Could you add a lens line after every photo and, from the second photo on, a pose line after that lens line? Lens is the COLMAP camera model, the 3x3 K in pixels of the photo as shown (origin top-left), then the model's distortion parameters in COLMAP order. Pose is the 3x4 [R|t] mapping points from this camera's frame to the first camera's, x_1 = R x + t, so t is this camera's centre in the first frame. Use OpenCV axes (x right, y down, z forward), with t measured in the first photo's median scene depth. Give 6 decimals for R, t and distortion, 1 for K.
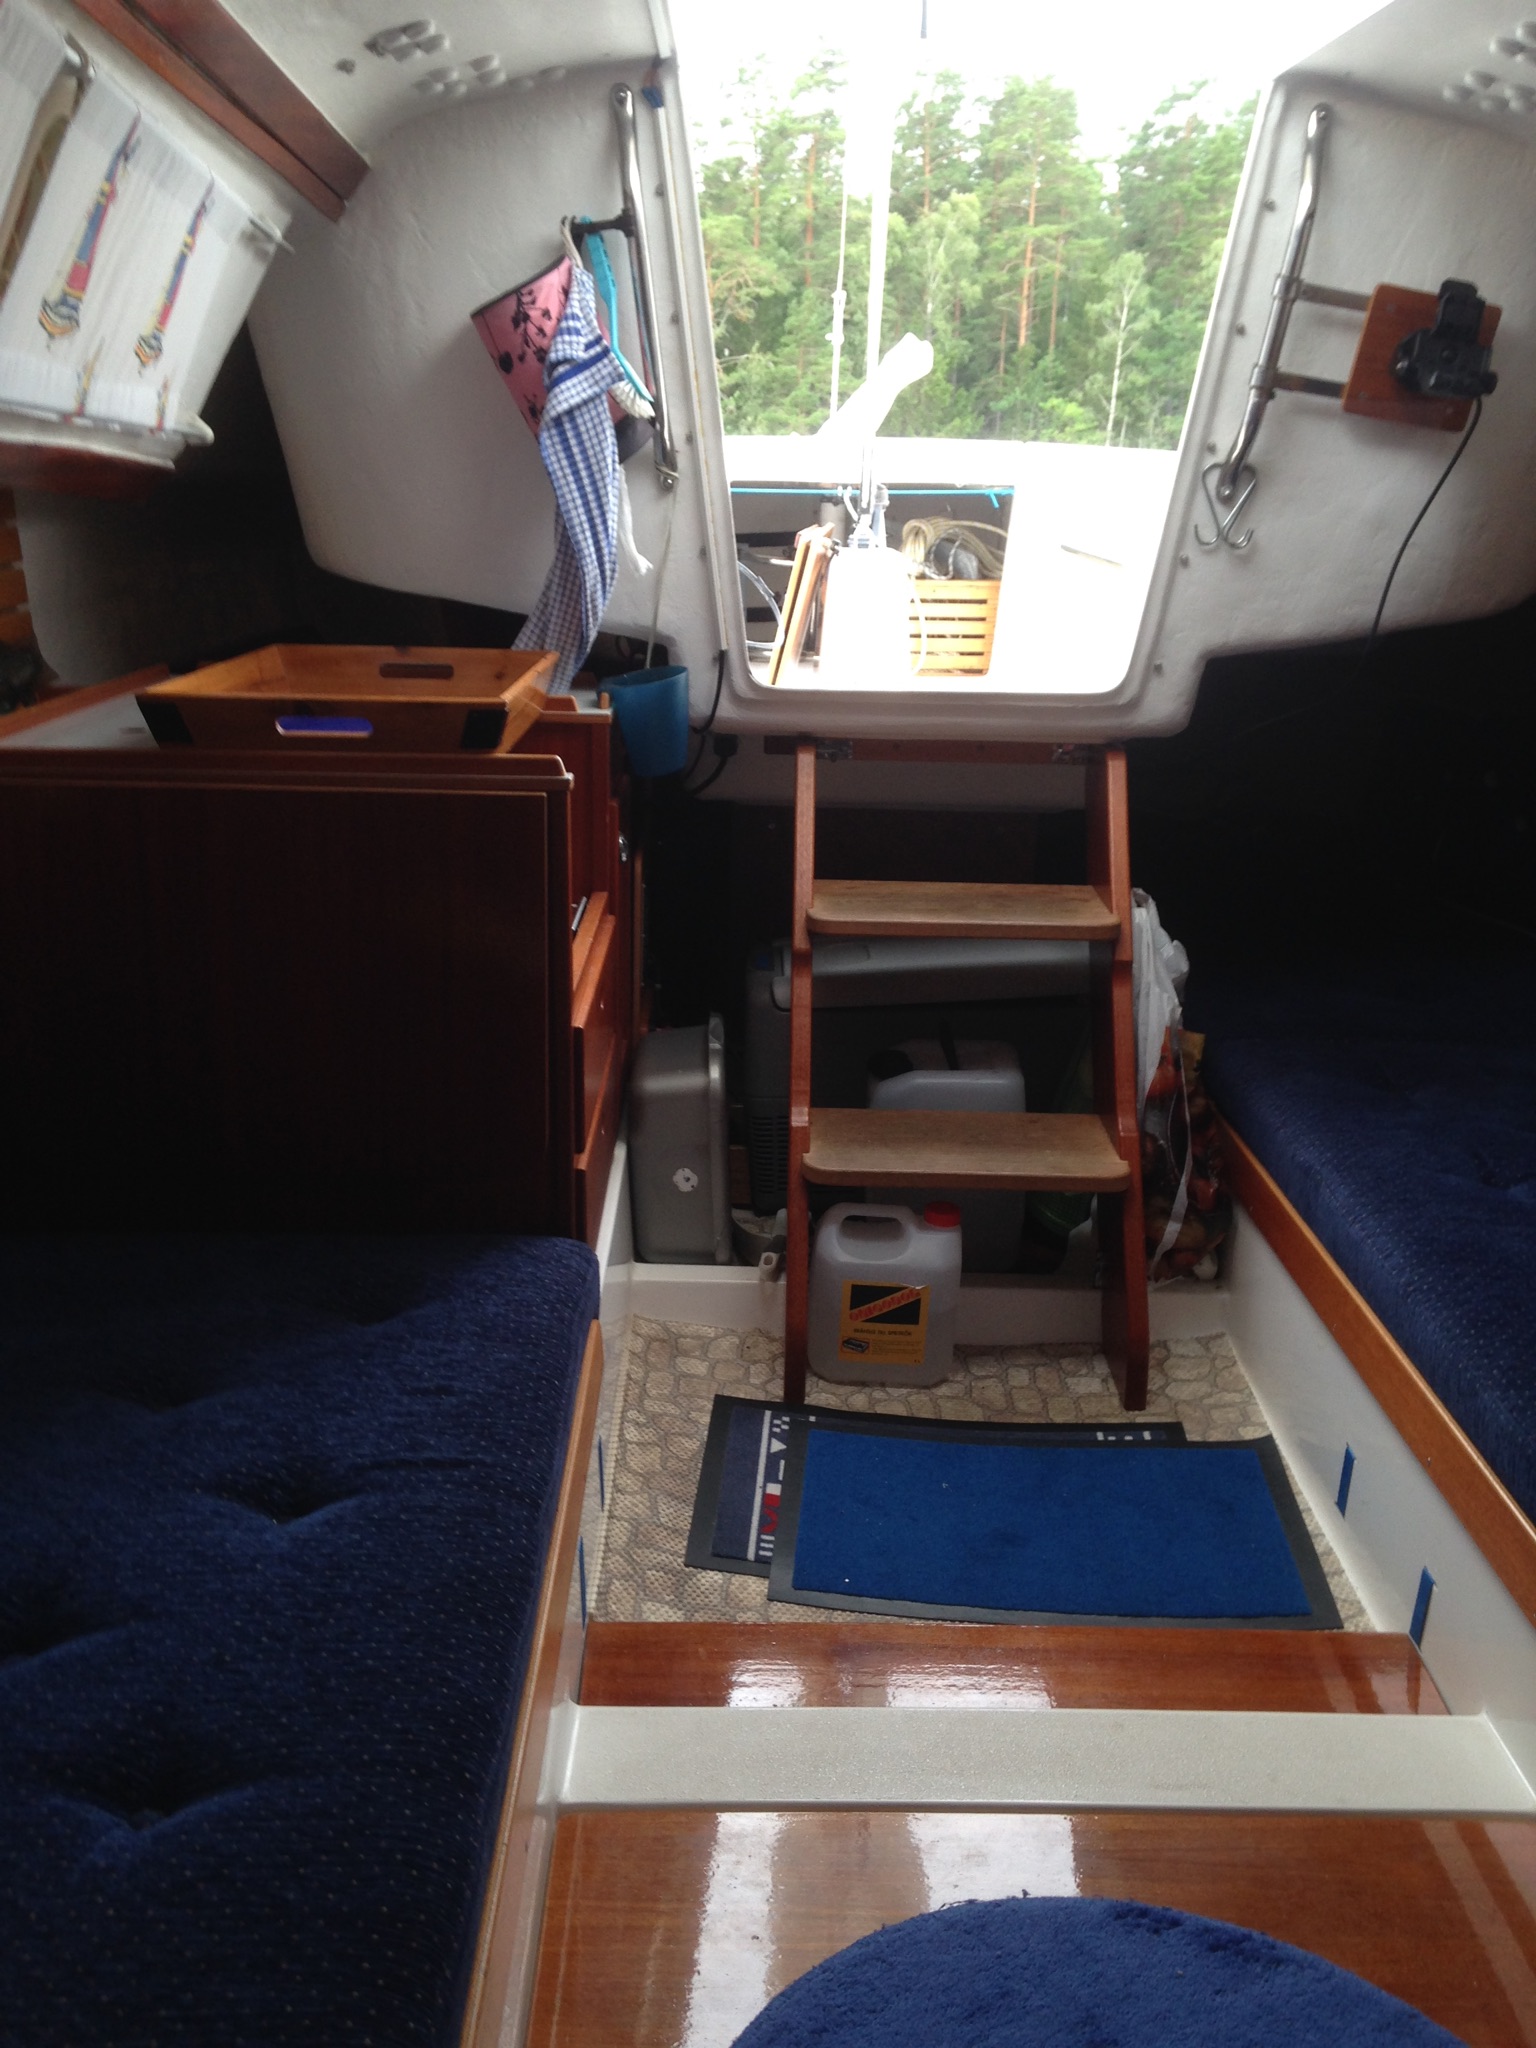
lens RADIAL K [[1944.2, 0, 768.0], [0, 1944.2, 1024.0], [0, 0, 1]] dist [0.296844, -0.561811]
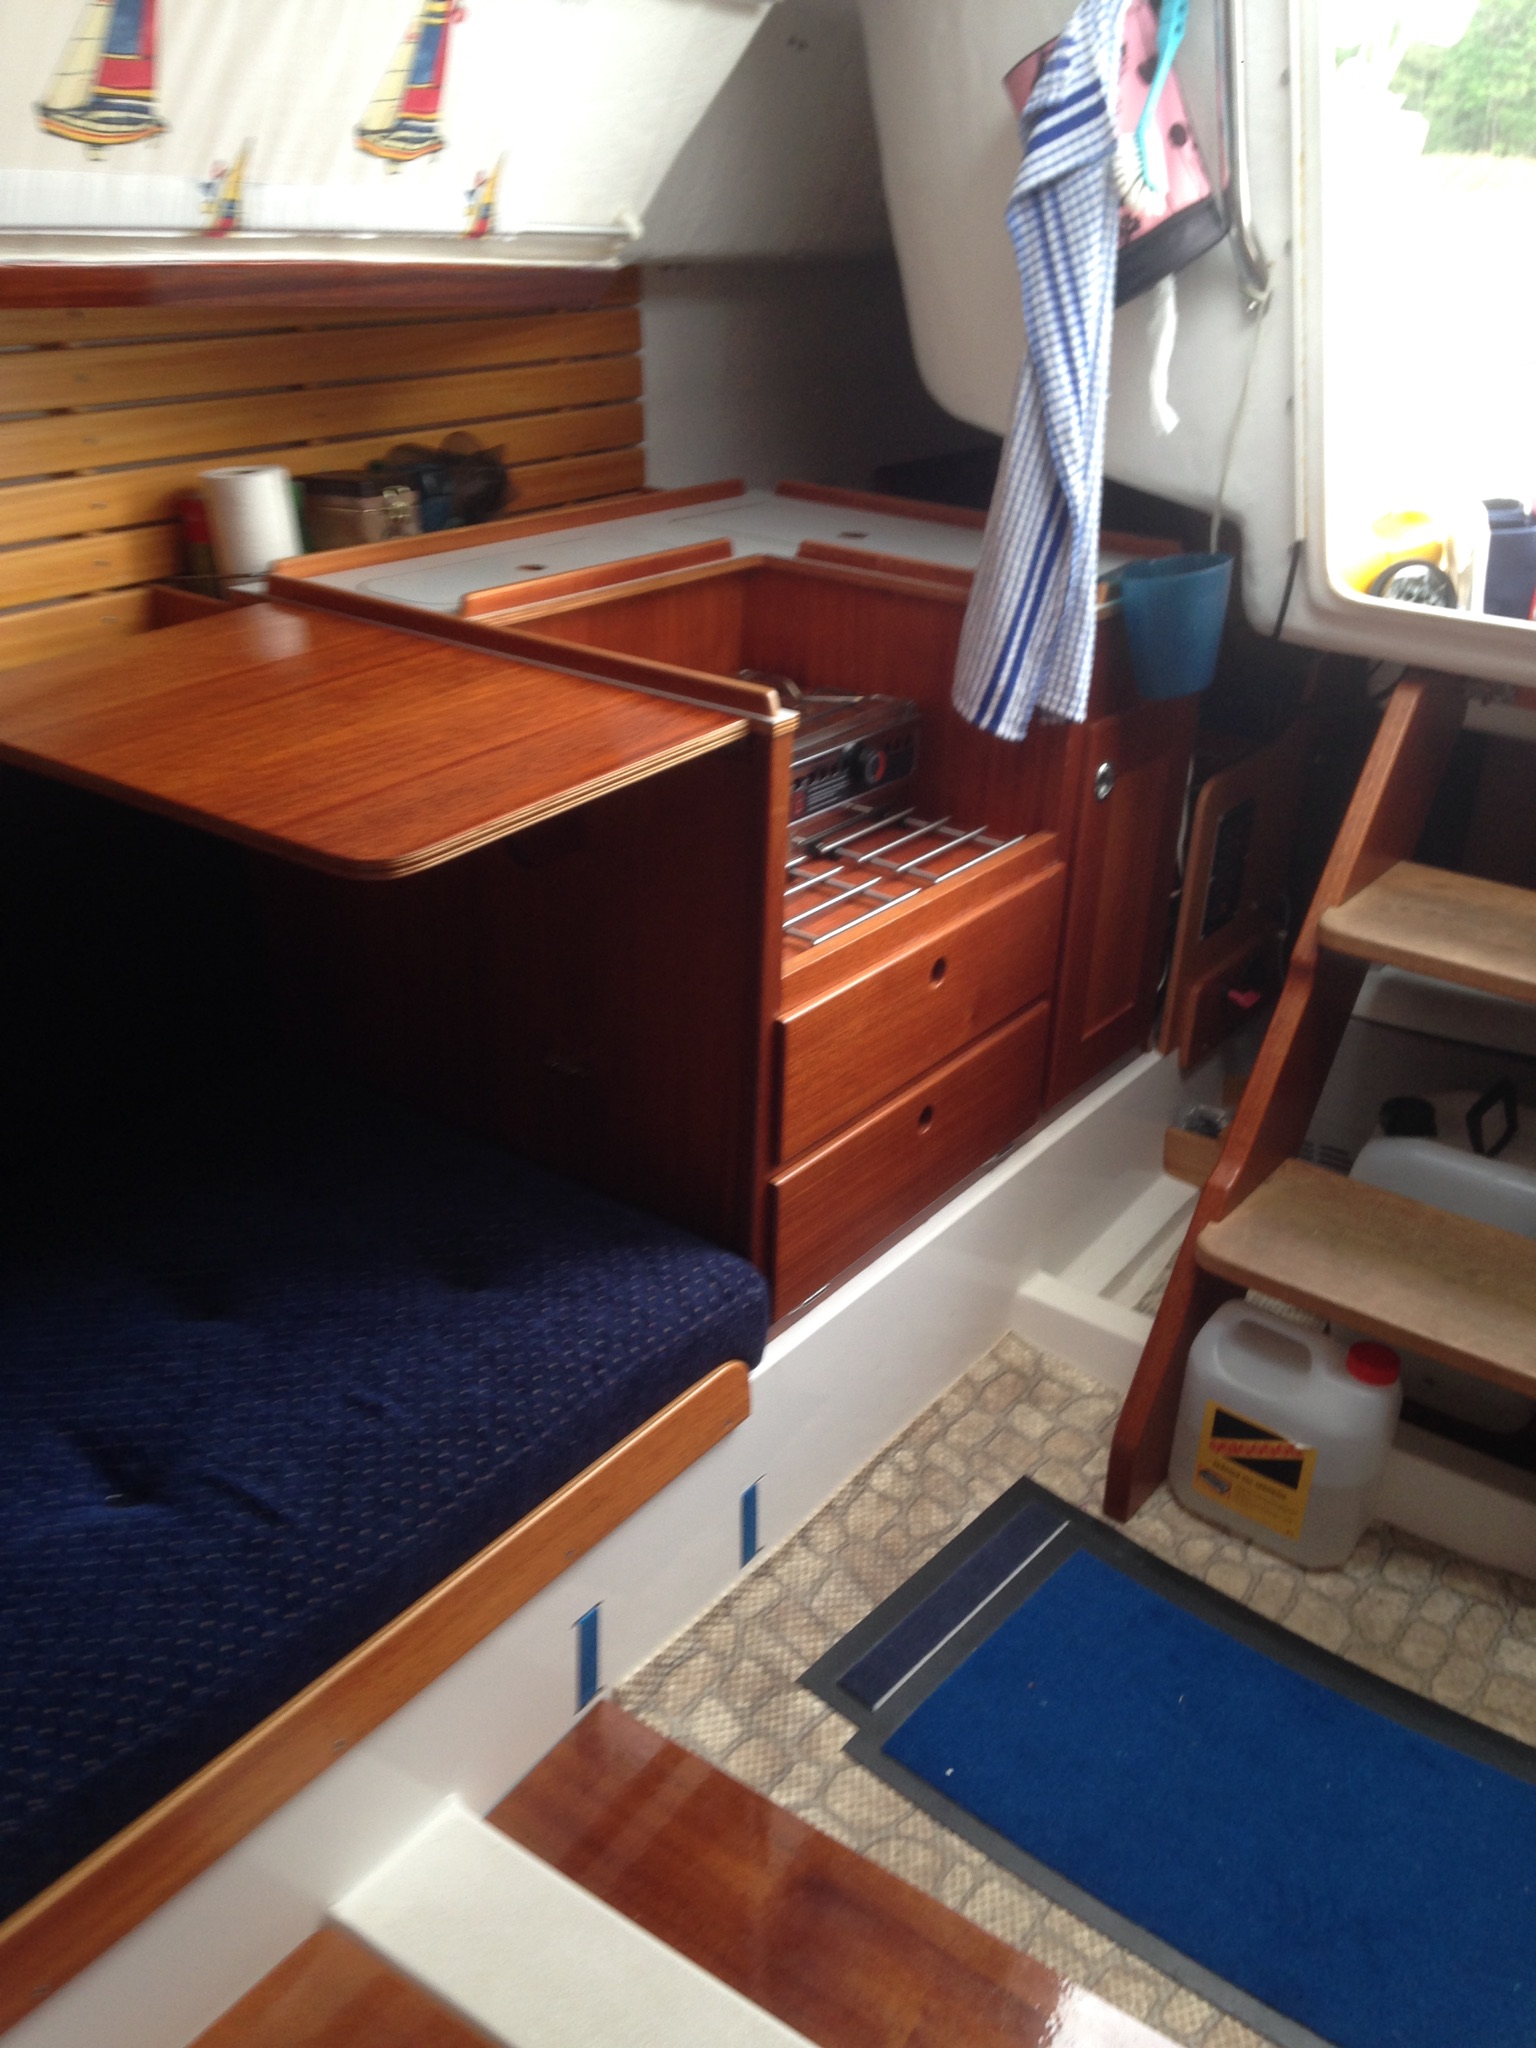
lens RADIAL K [[1944.2, 0, 768.0], [0, 1944.2, 1024.0], [0, 0, 1]] dist [0.296844, -0.561811]
pose [[0.806781, 0.266200, -0.527487, 0.268591], [-0.195279, 0.962722, 0.187169, -0.120739], [0.557647, -0.047997, 0.828689, 0.266162]]
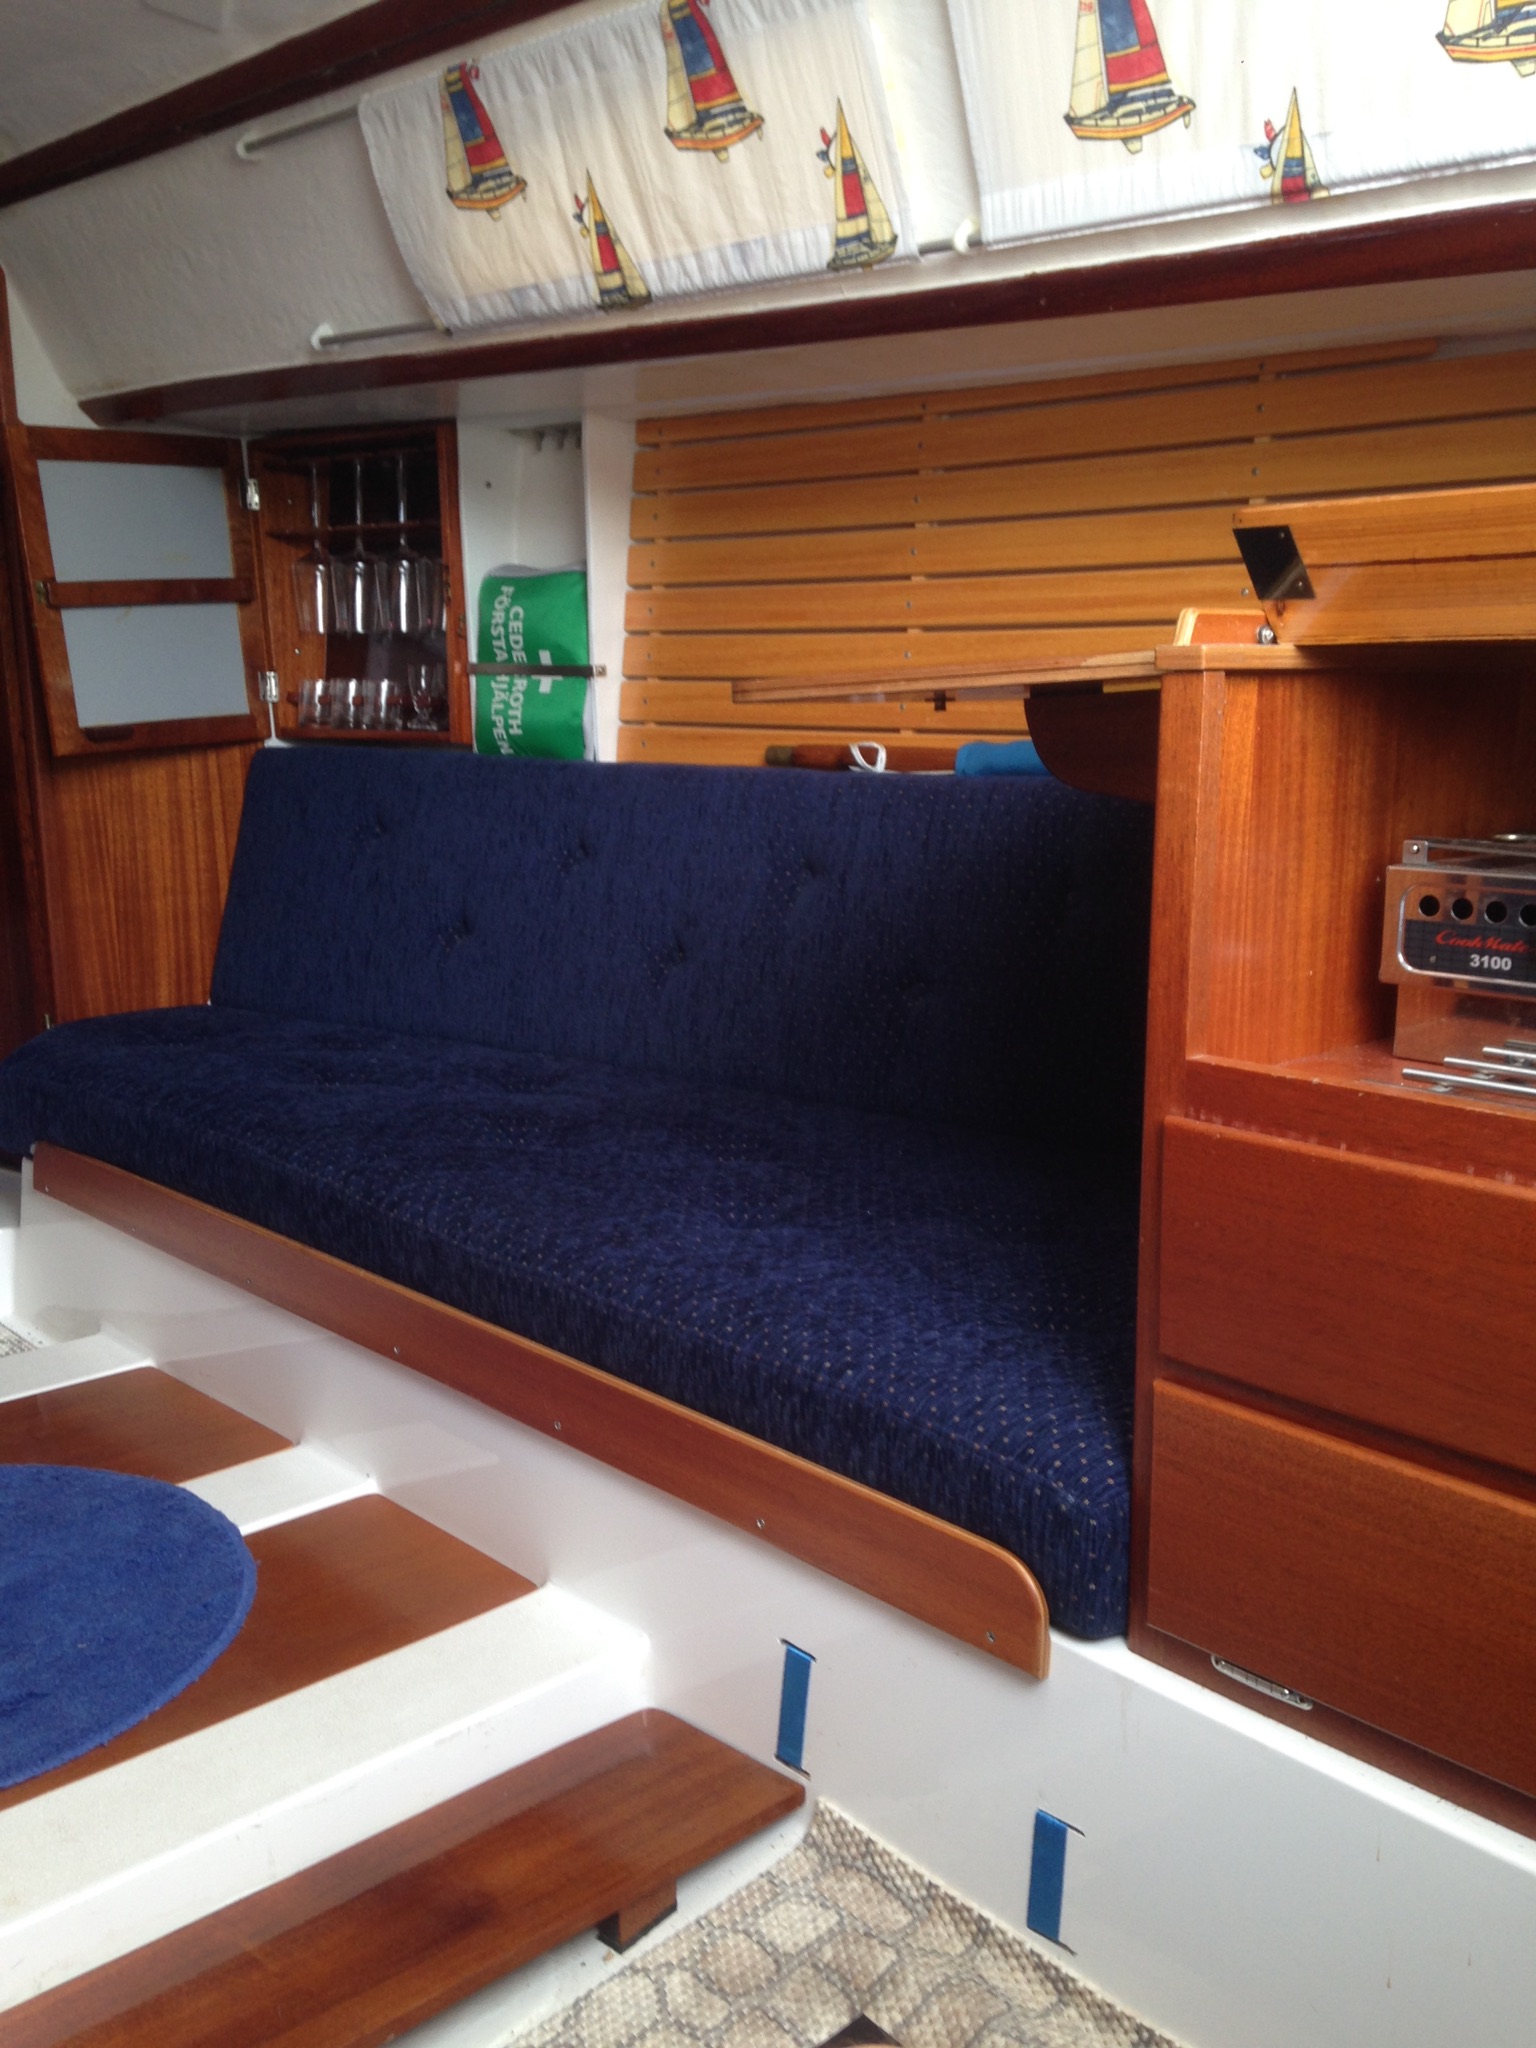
lens RADIAL K [[1944.2, 0, 768.0], [0, 1944.2, 1024.0], [0, 0, 1]] dist [0.296844, -0.561811]
pose [[-0.759198, 0.123797, -0.638978, 0.275291], [-0.158292, 0.917148, 0.365764, -0.172567], [0.631318, 0.378833, -0.676701, 1.073268]]
